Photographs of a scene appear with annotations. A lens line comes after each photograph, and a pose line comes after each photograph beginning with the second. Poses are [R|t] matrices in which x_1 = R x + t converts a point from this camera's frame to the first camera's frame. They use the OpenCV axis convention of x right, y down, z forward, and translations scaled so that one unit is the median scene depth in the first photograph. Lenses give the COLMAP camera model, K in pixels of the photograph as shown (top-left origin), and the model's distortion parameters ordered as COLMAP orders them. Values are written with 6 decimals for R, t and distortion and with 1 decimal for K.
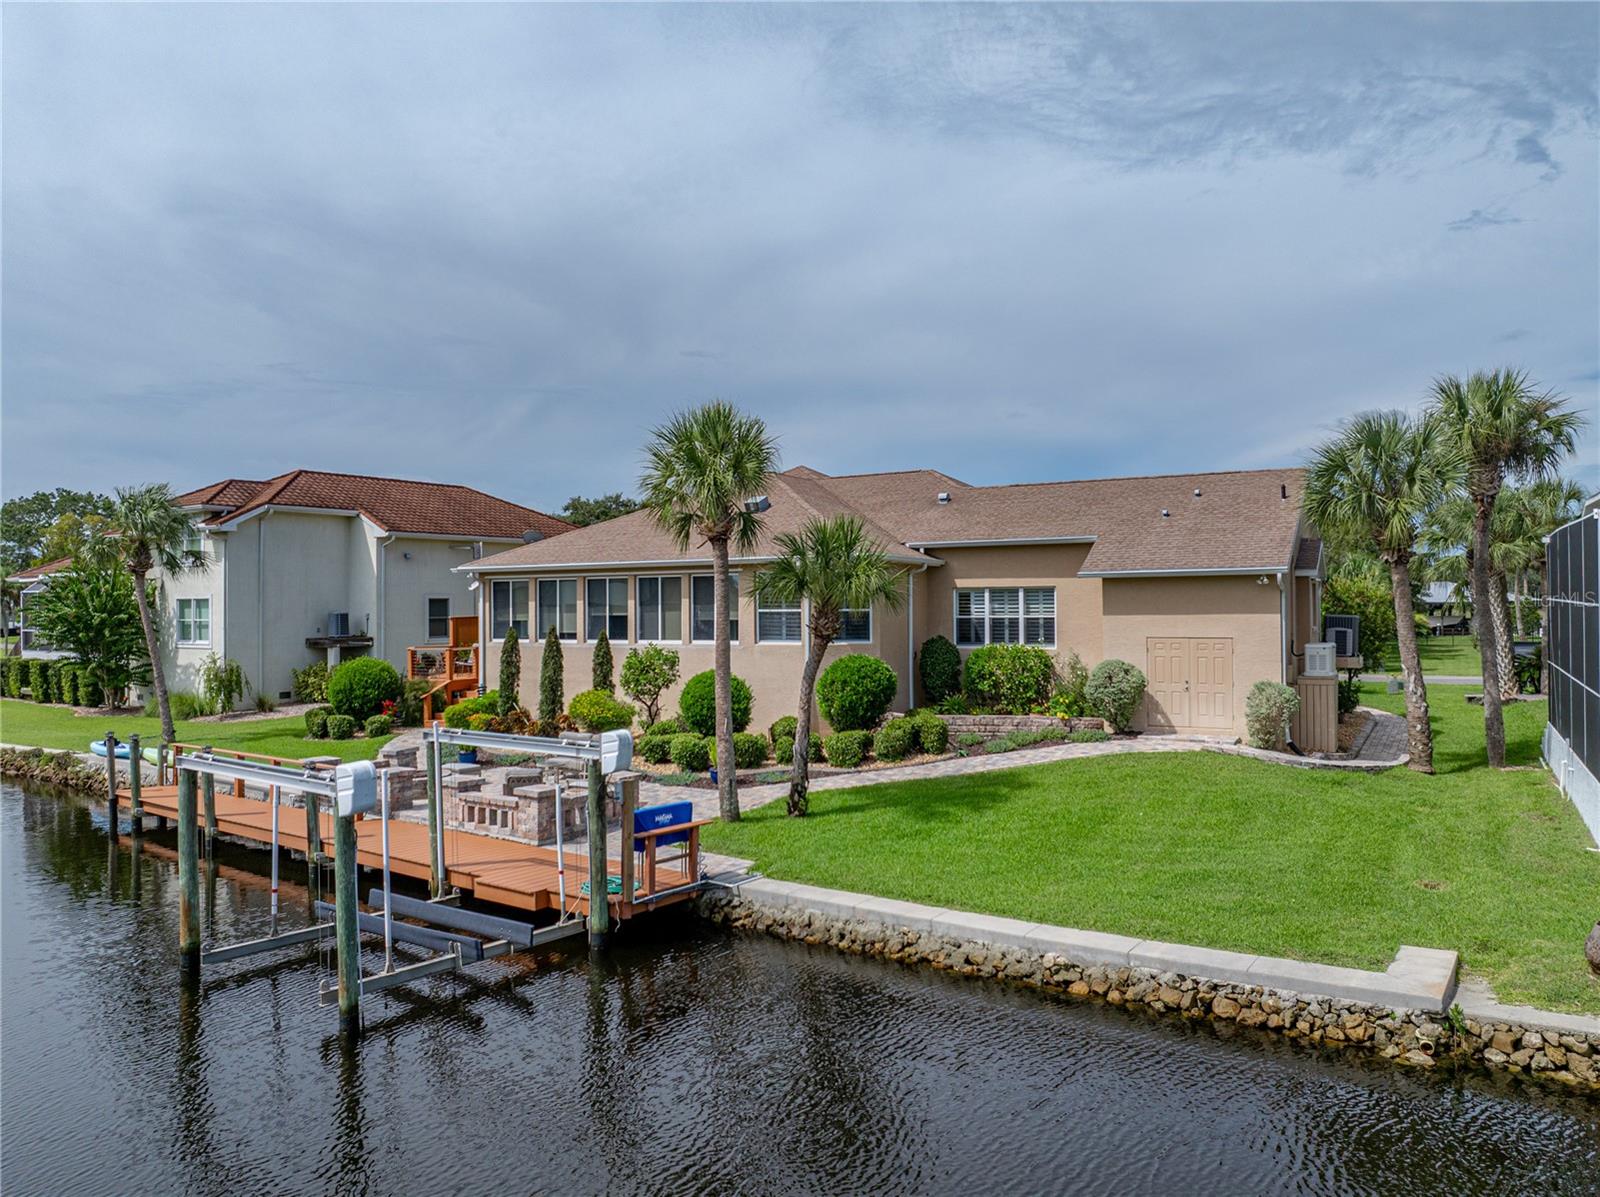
lens RADIAL K [[1124.9, 0, 800.0], [0, 1124.9, 598.5], [0, 0, 1]] dist [-0.073312, 0.043750]
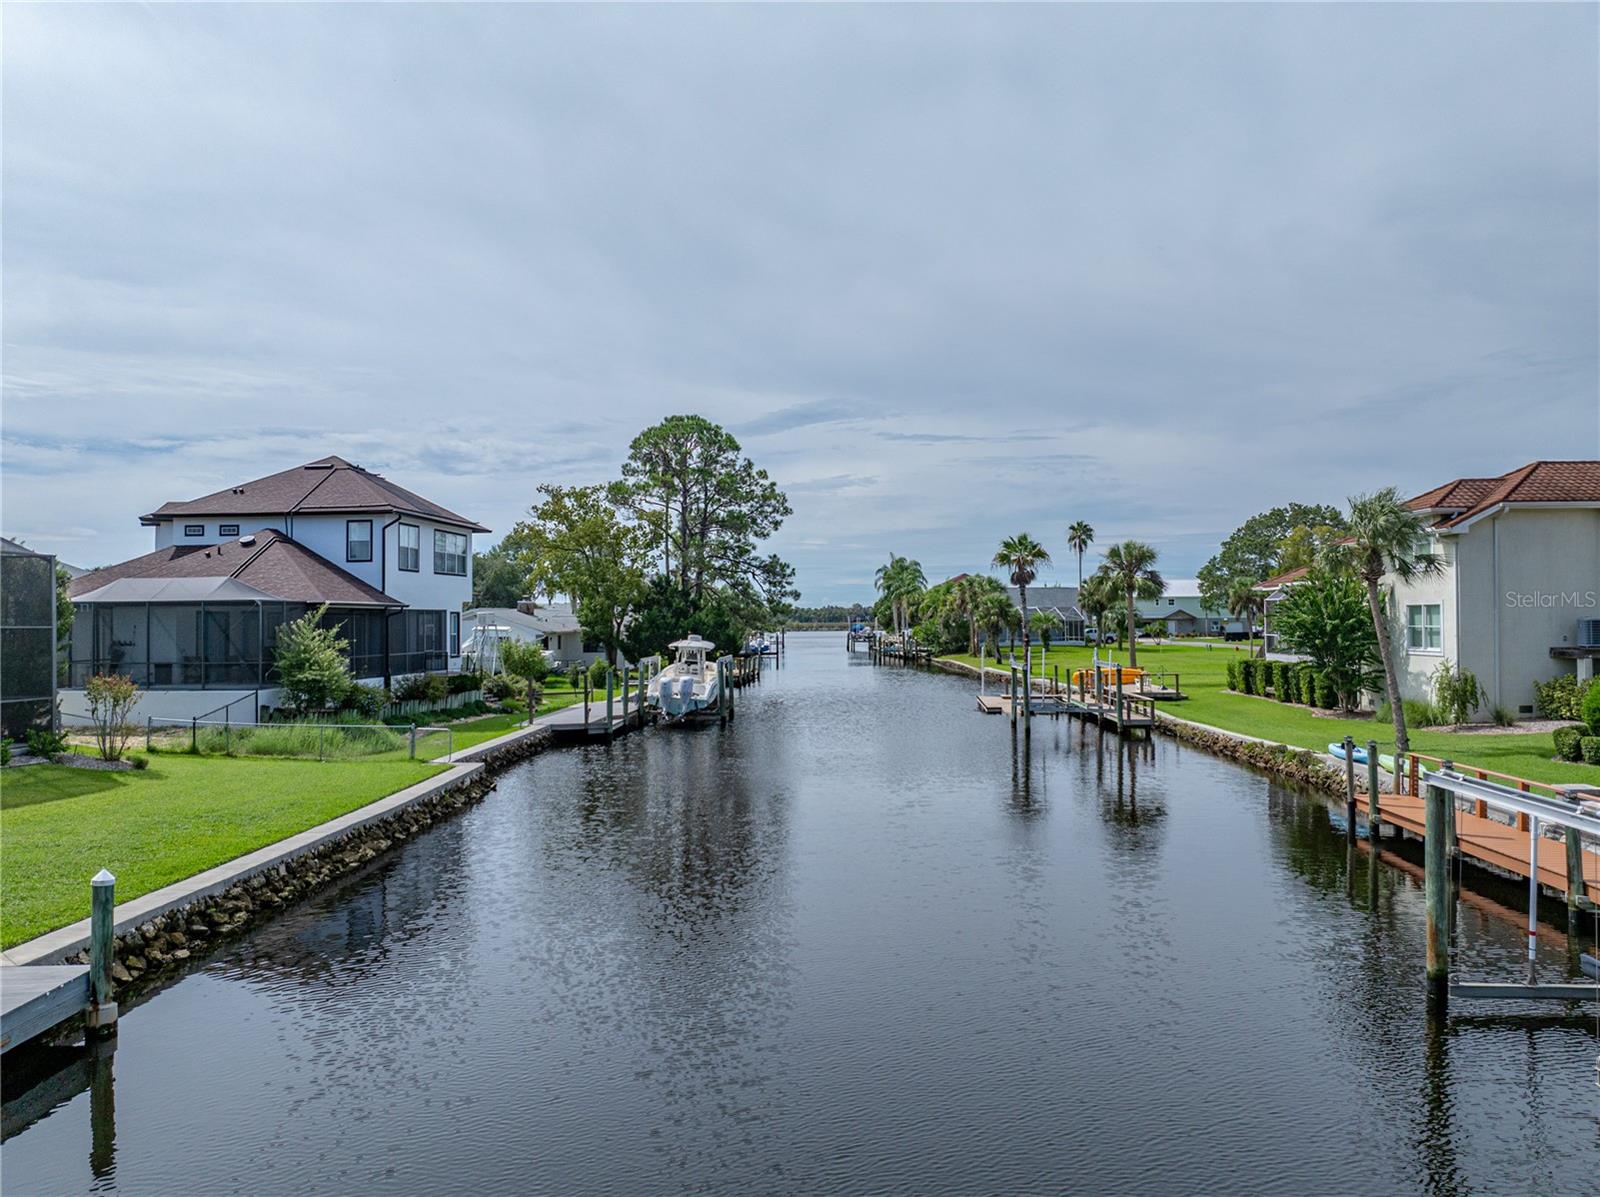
lens RADIAL K [[1124.9, 0, 800.0], [0, 1124.9, 598.5], [0, 0, 1]] dist [-0.073312, 0.043750]
pose [[0.532294, -0.013219, -0.846456, -0.016326], [0.009589, 0.999908, -0.009585, -0.001226], [0.846505, -0.003014, 0.532372, 0.012116]]
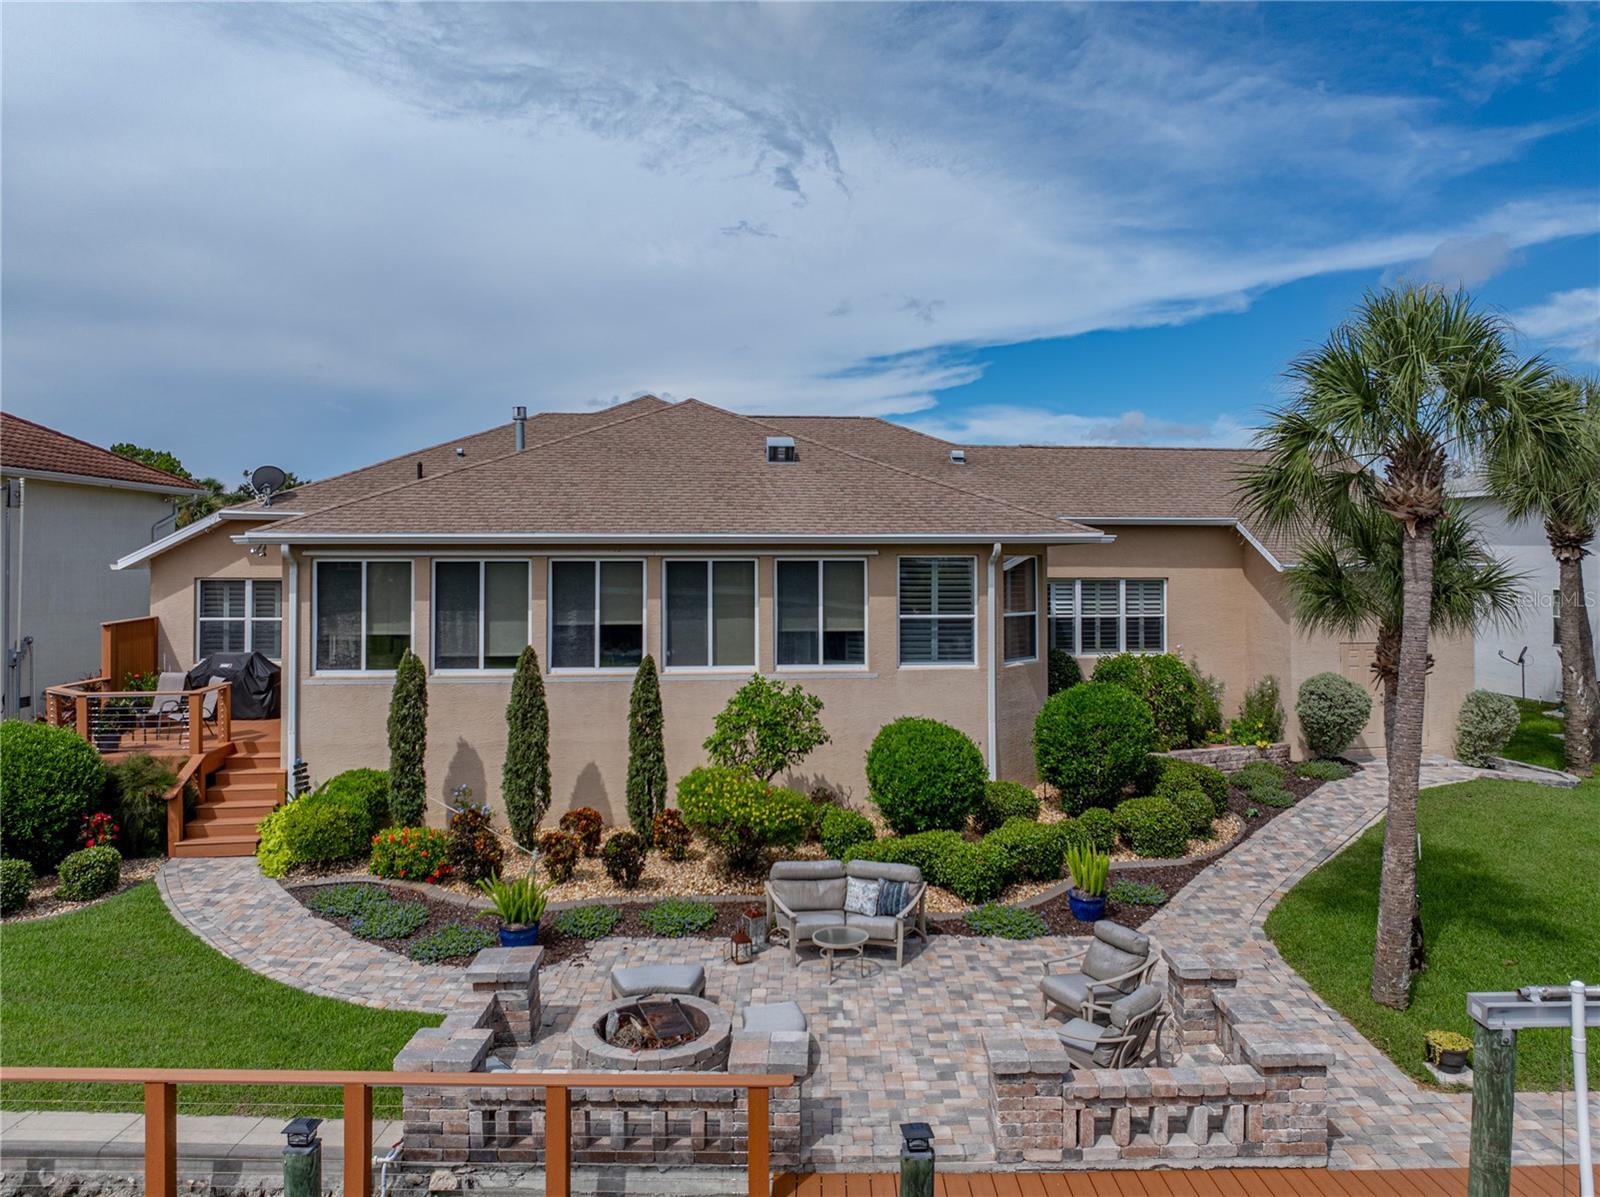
lens RADIAL K [[1124.9, 0, 800.0], [0, 1124.9, 598.5], [0, 0, 1]] dist [-0.073312, 0.043750]
pose [[0.811917, -0.010402, 0.583681, -0.318489], [-0.009400, 0.999479, 0.030888, -0.012912], [-0.583698, -0.030565, 0.811396, 0.360135]]
